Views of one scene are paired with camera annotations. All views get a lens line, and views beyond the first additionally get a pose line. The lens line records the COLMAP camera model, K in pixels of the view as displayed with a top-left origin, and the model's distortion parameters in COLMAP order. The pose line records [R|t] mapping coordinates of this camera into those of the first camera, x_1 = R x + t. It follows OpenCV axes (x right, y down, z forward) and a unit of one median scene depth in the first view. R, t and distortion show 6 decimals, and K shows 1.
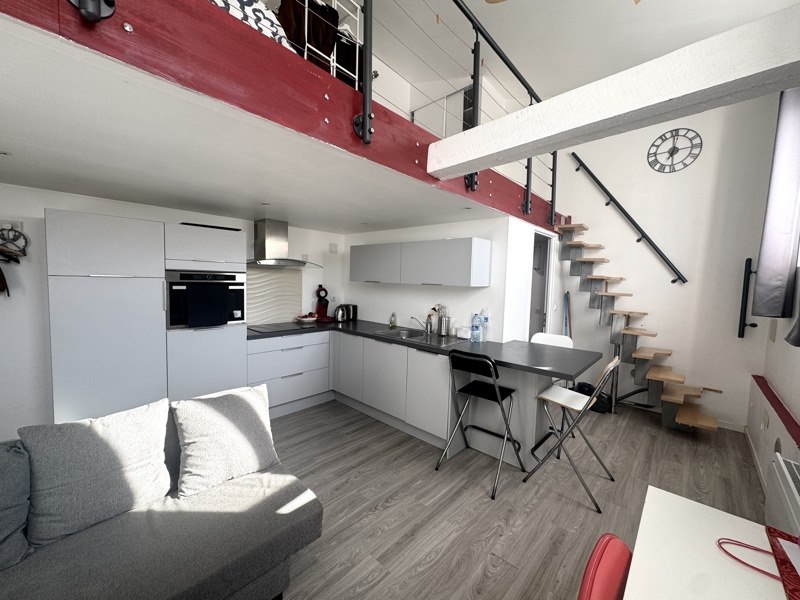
lens RADIAL K [[318.7, 0, 400.0], [0, 318.7, 299.9], [0, 0, 1]] dist [-0.001581, 0.000046]
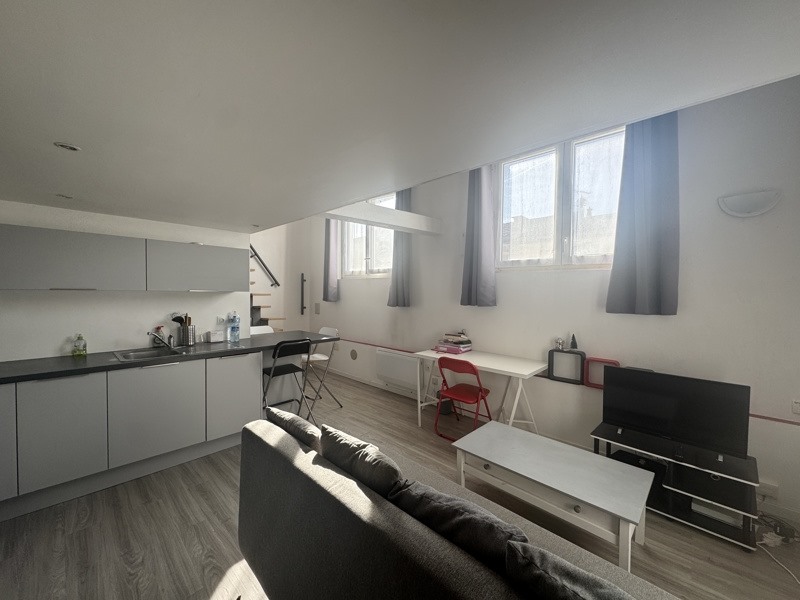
lens RADIAL K [[318.7, 0, 400.4], [0, 318.7, 299.8], [0, 0, 1]] dist [-0.001581, 0.000046]
pose [[0.012360, -0.054924, 0.998414, -0.825697], [0.054801, 0.997027, 0.054169, -0.041671], [-0.998421, 0.054045, 0.015333, 0.385720]]
